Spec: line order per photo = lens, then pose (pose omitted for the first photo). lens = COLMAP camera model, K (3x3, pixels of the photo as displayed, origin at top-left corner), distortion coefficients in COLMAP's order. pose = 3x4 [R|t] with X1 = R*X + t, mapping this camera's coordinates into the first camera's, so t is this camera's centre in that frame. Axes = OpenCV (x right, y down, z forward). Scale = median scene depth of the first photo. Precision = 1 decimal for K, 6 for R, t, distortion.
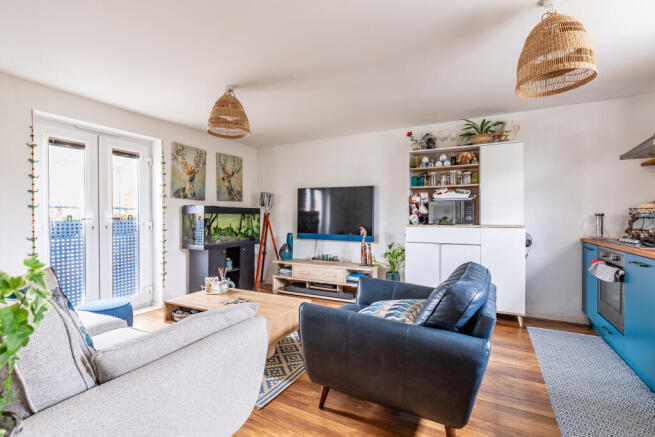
lens RADIAL K [[294.0, 0, 330.0], [0, 294.0, 216.1], [0, 0, 1]] dist [0.000958, 0.000170]
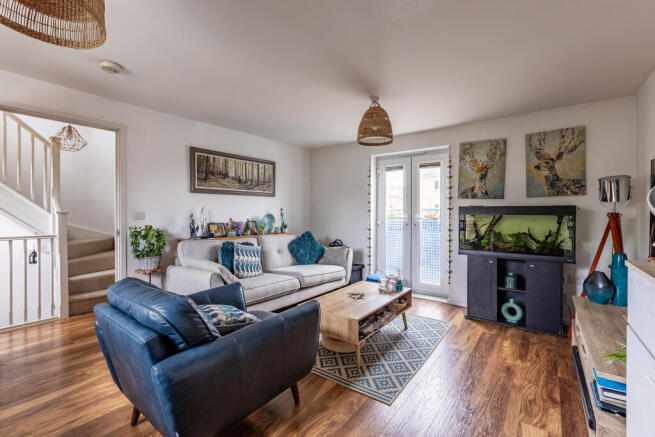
lens RADIAL K [[294.0, 0, 330.0], [0, 294.0, 216.1], [0, 0, 1]] dist [0.000958, 0.000170]
pose [[-0.134566, 0.014341, -0.990801, 0.496268], [0.004685, 0.999893, 0.013836, -0.017784], [0.990894, -0.002780, -0.134619, 0.657035]]
